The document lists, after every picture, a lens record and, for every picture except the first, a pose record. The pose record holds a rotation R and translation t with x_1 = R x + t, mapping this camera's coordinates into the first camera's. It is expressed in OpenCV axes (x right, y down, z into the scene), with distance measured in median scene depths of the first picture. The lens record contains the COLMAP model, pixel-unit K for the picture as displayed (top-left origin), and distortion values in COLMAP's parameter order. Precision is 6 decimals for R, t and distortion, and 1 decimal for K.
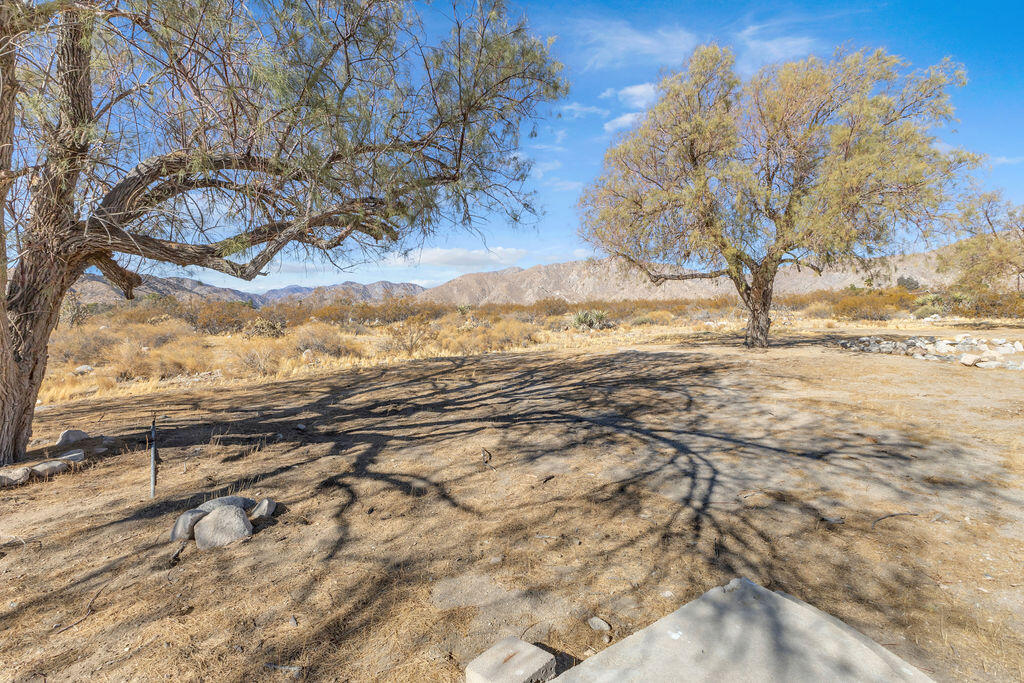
lens RADIAL K [[439.2, 0, 514.5], [0, 439.2, 338.6], [0, 0, 1]] dist [0.011736, -0.002886]
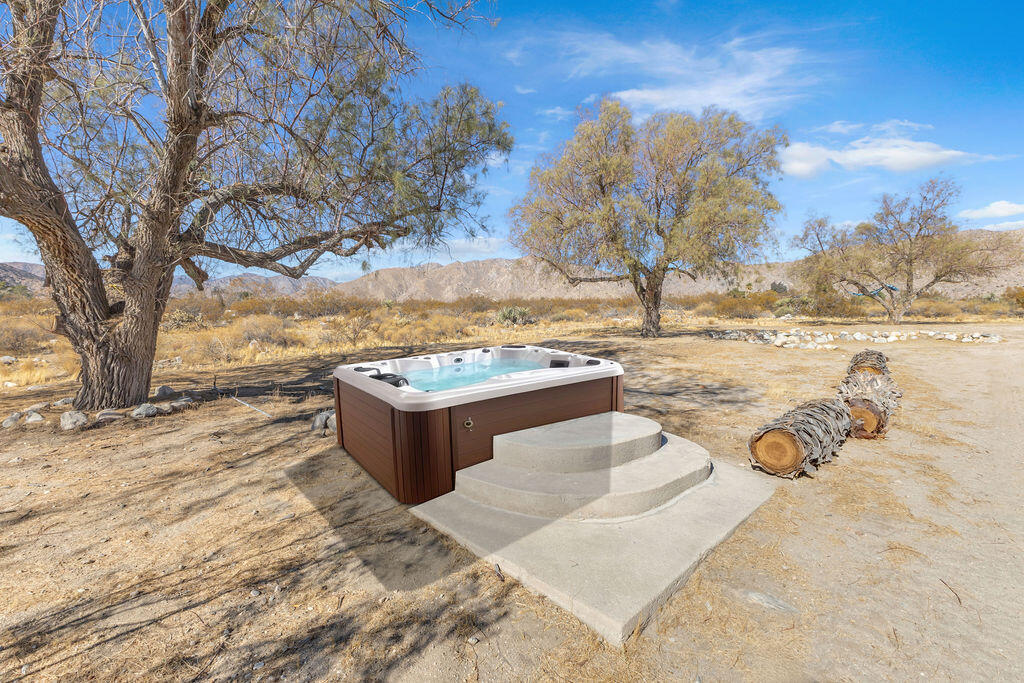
lens RADIAL K [[439.2, 0, 514.5], [0, 439.2, 338.6], [0, 0, 1]] dist [0.011736, -0.002886]
pose [[0.983285, -0.000174, 0.182074, -0.058036], [-0.000980, 0.999980, 0.006250, 0.015845], [-0.182072, -0.006324, 0.983265, -0.163080]]
